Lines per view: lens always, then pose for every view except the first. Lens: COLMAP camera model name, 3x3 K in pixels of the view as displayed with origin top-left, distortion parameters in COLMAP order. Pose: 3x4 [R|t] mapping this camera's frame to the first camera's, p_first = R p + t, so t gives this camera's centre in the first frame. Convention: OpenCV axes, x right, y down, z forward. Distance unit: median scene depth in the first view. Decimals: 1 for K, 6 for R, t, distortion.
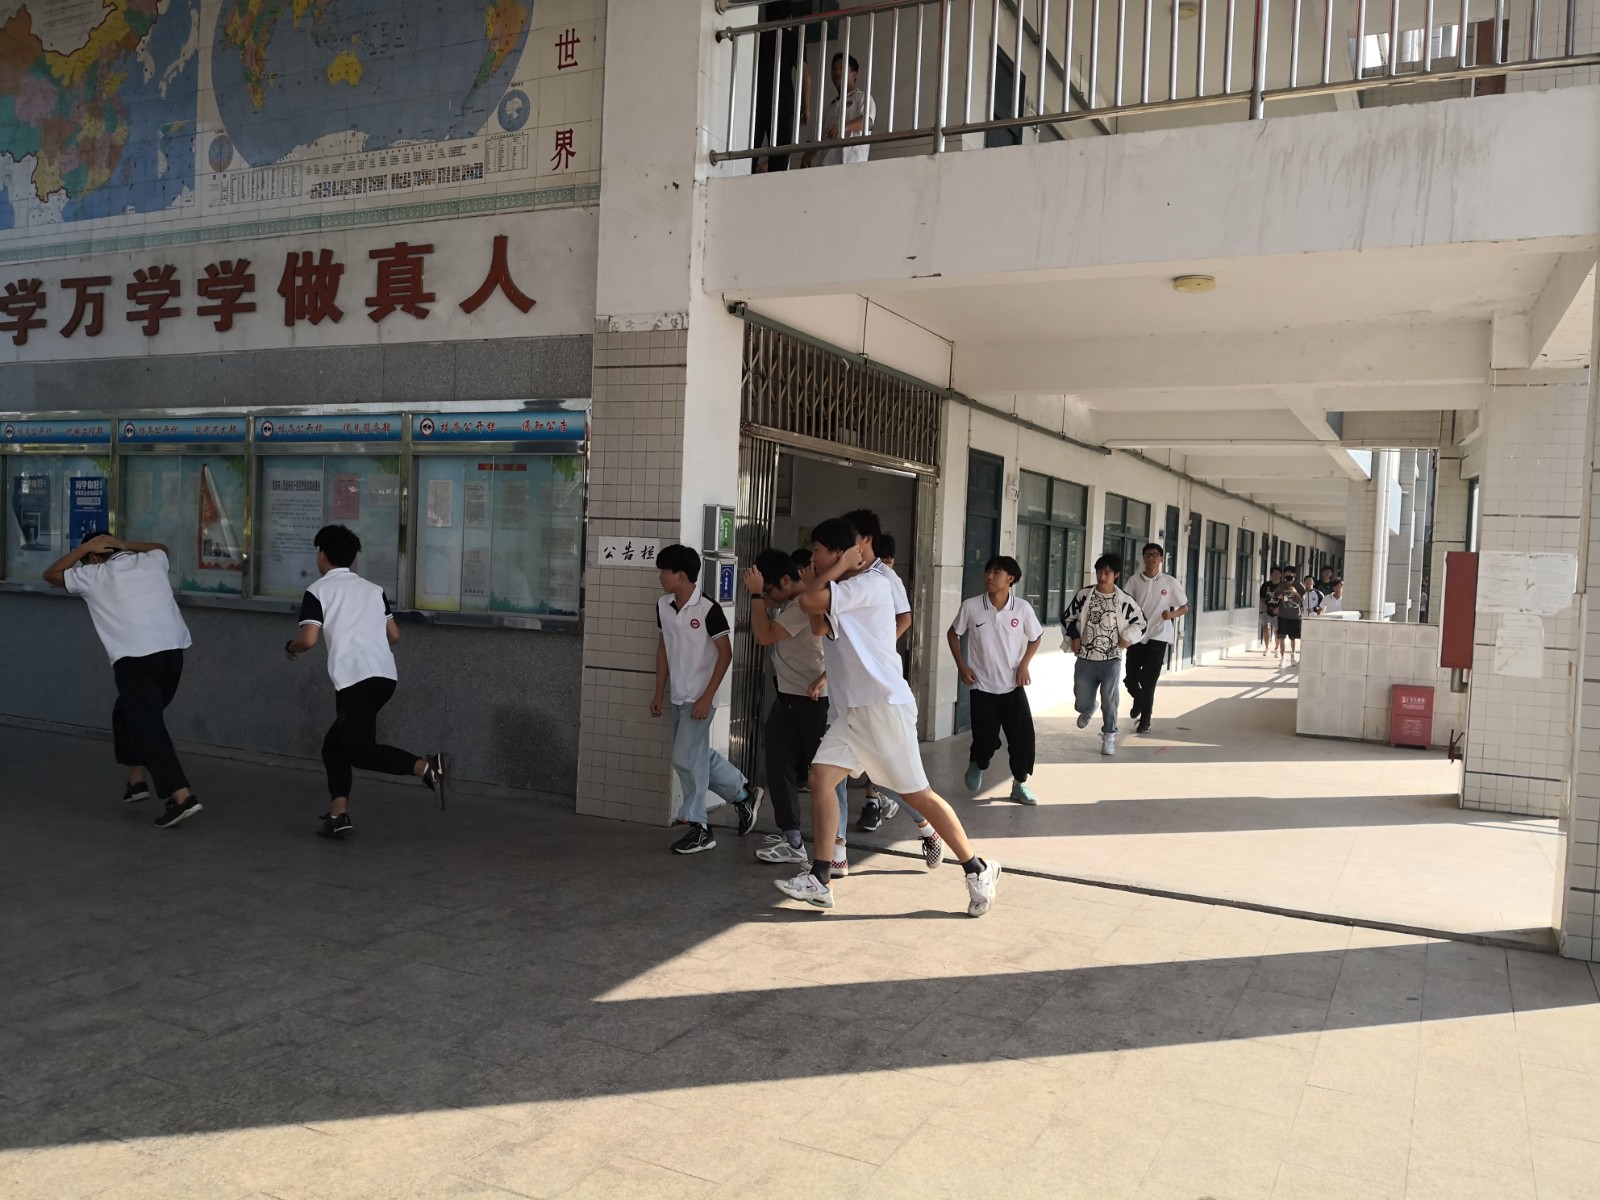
lens RADIAL K [[1293.9, 0, 795.9], [0, 1293.9, 590.1], [0, 0, 1]] dist [0.009847, -0.047141]
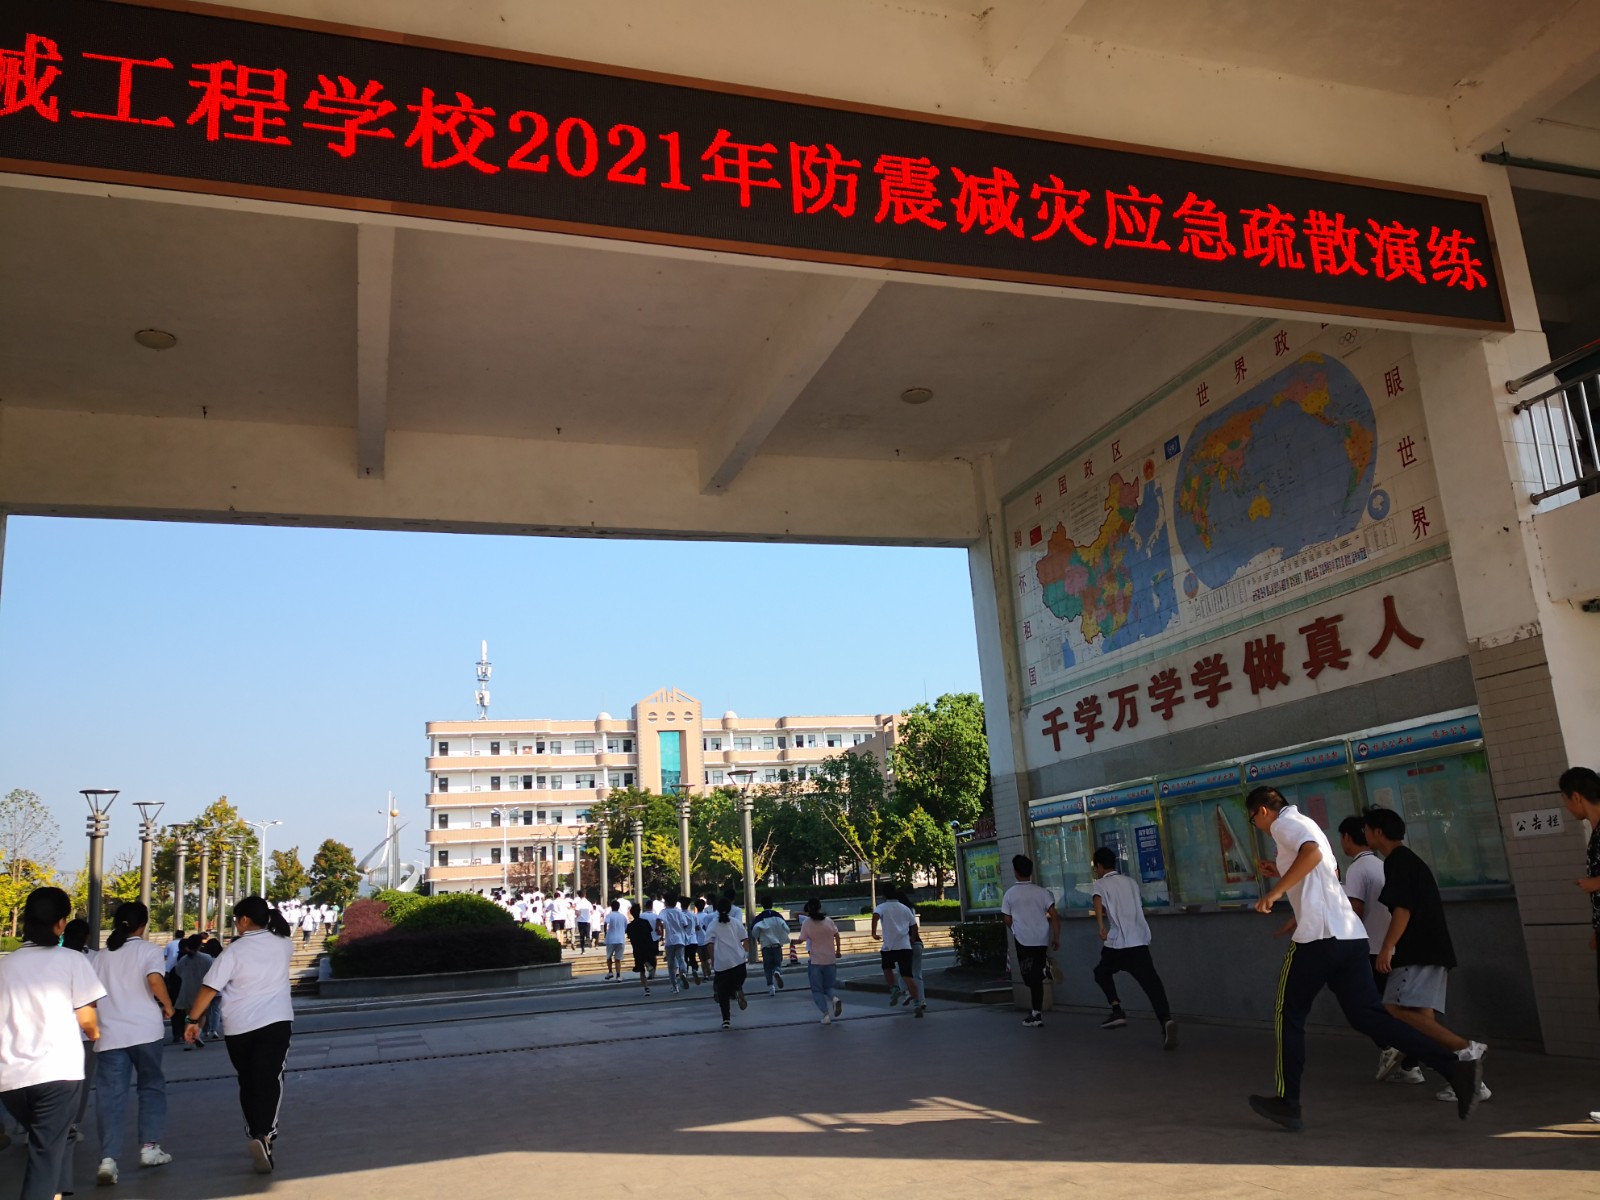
lens RADIAL K [[1293.9, 0, 793.1], [0, 1293.9, 600.3], [0, 0, 1]] dist [0.009847, -0.047141]
pose [[0.697509, -0.249869, -0.671600, 0.216846], [0.068032, 0.956093, -0.285058, 0.059736], [0.713339, 0.153140, 0.683882, -0.308205]]
